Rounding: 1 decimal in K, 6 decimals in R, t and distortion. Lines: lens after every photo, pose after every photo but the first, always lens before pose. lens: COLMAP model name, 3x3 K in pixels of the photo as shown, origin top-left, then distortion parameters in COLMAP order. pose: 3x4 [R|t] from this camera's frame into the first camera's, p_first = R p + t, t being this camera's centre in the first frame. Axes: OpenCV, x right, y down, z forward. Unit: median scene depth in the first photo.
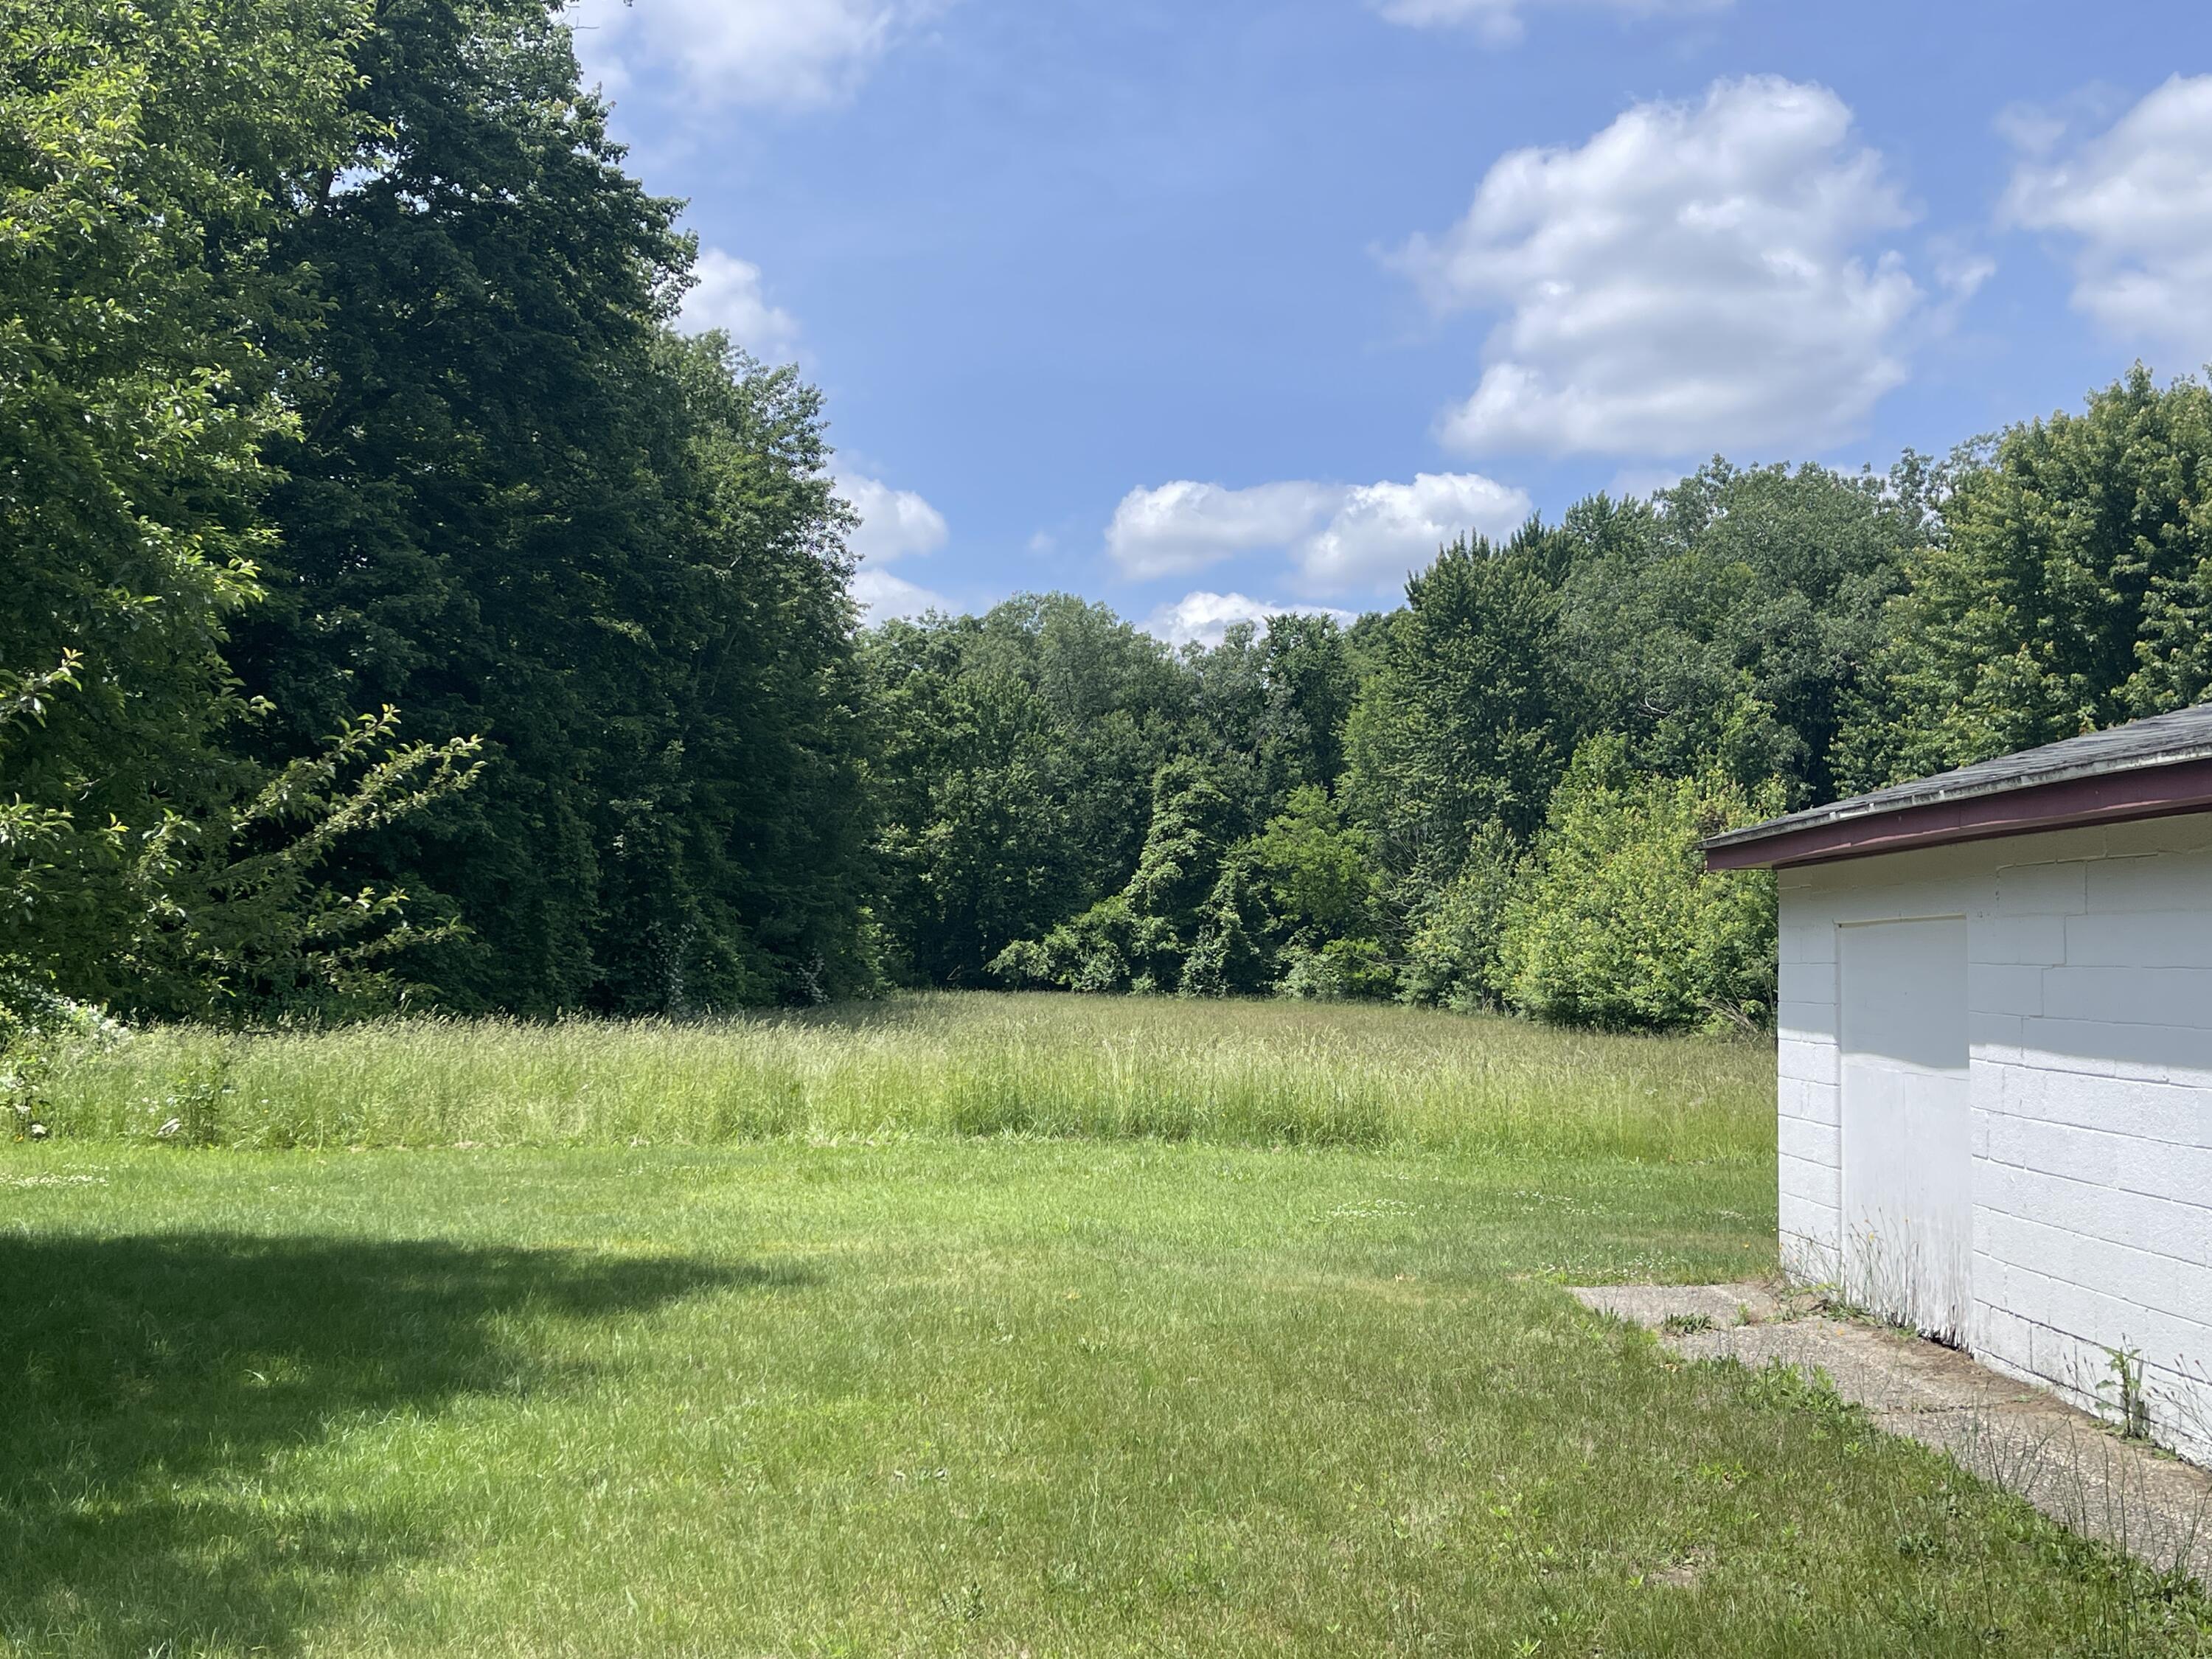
lens RADIAL K [[2292.4, 0, 1103.2], [0, 2292.4, 831.3], [0, 0, 1]] dist [0.025665, 0.000000]
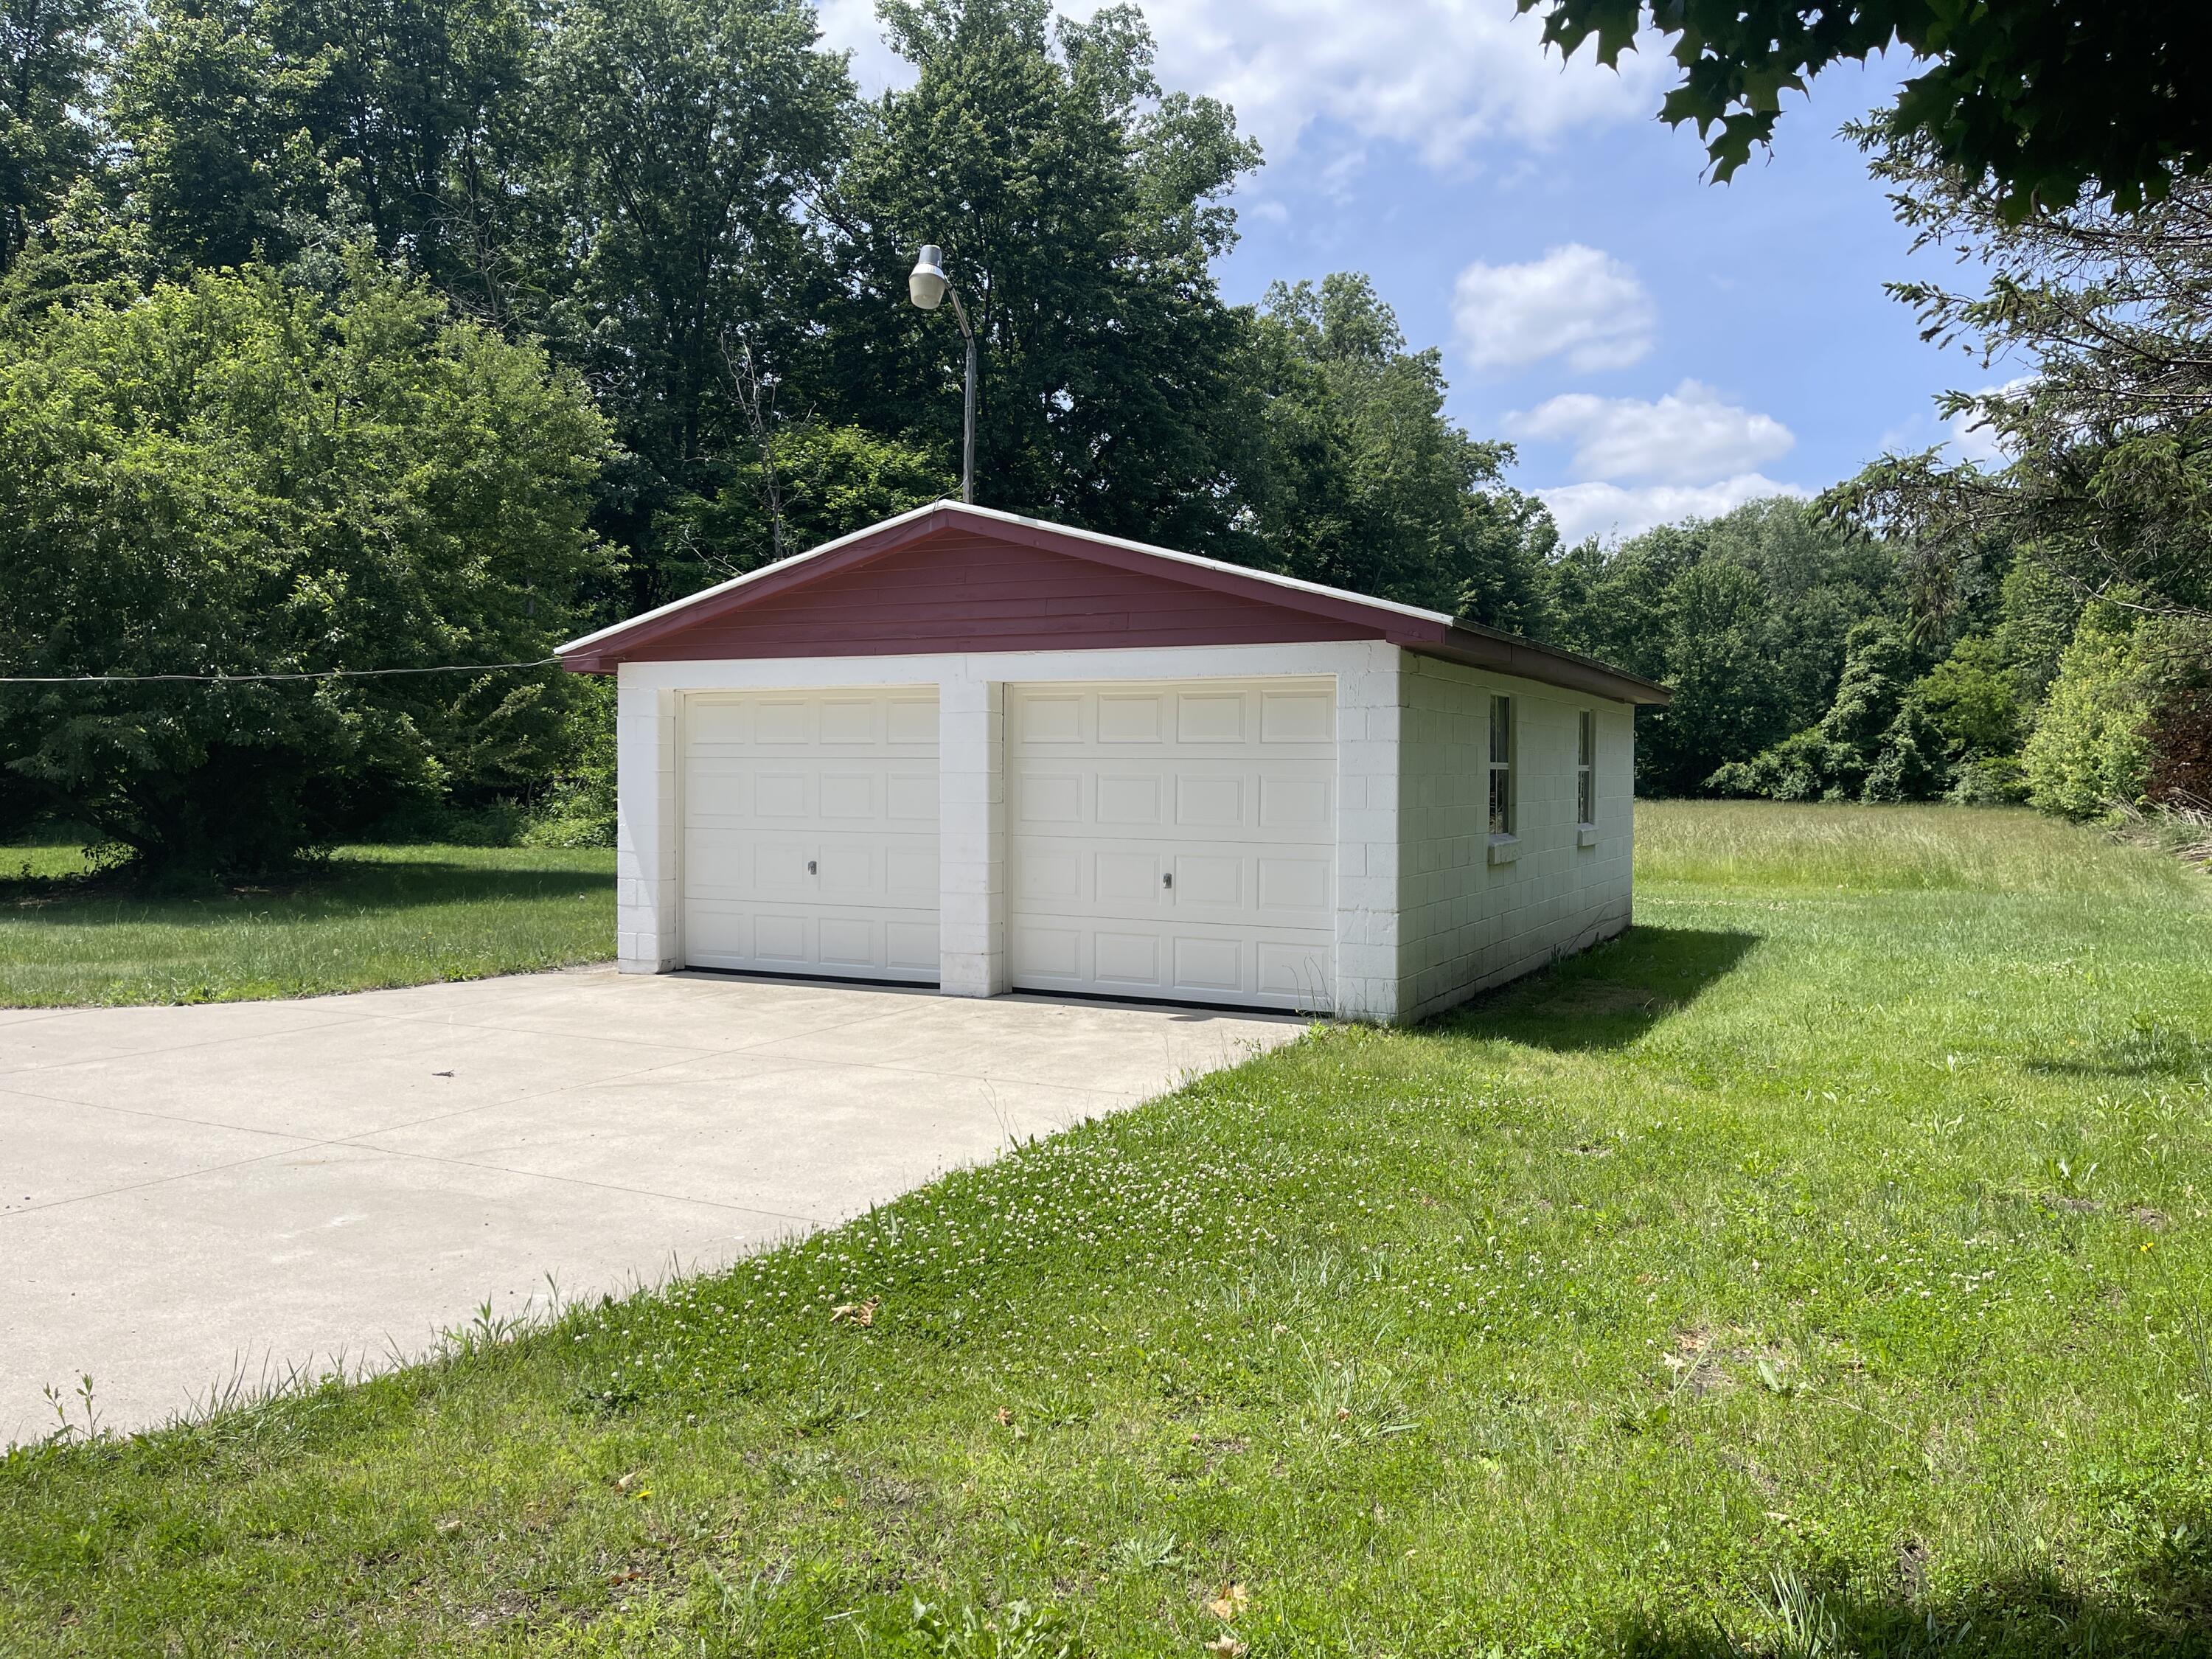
lens RADIAL K [[1683.3, 0, 1111.9], [0, 1683.3, 827.7], [0, 0, 1]] dist [0.040999, 0.004565]
pose [[0.885435, 0.004660, -0.464740, 0.102607], [0.033471, 0.996714, 0.073764, 0.000412], [0.463557, -0.080868, 0.882369, -0.046168]]
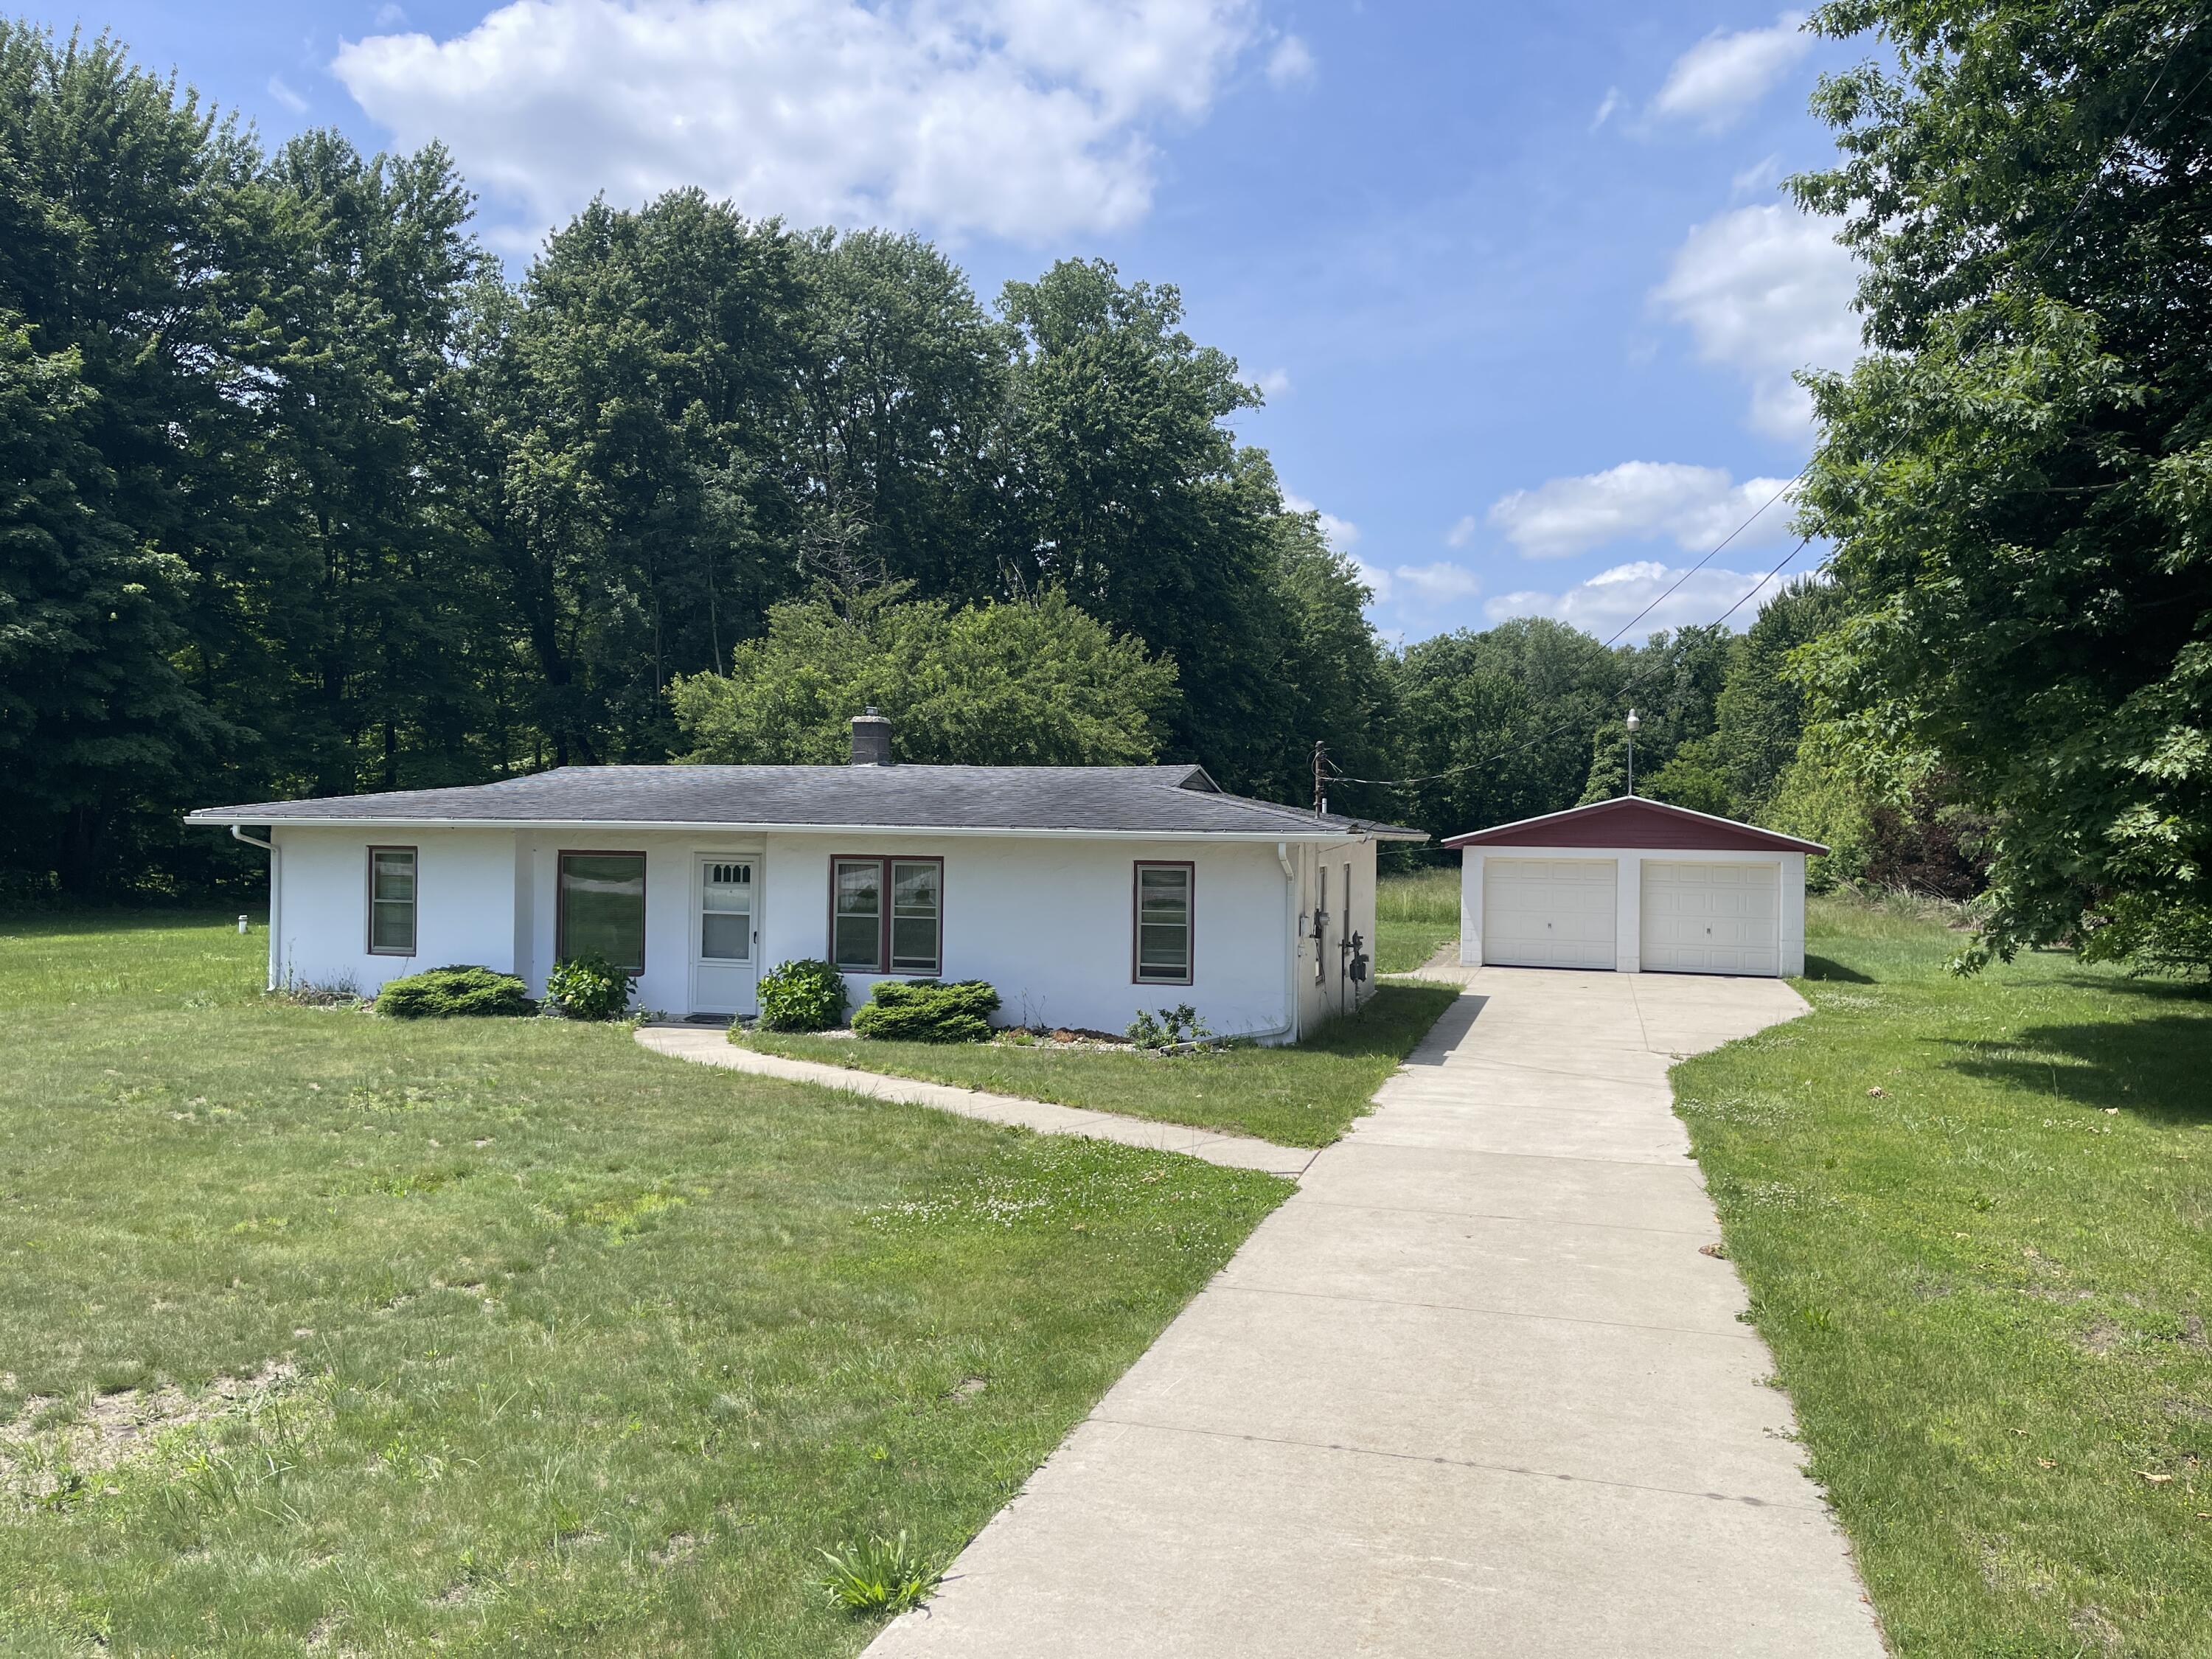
lens RADIAL K [[1683.3, 0, 1101.7], [0, 1683.3, 842.8], [0, 0, 1]] dist [0.040999, 0.004565]
pose [[0.951773, 0.001744, -0.306799, 0.057617], [0.015588, 0.998417, 0.054034, -0.017940], [0.306408, -0.056211, 0.950239, -0.229565]]
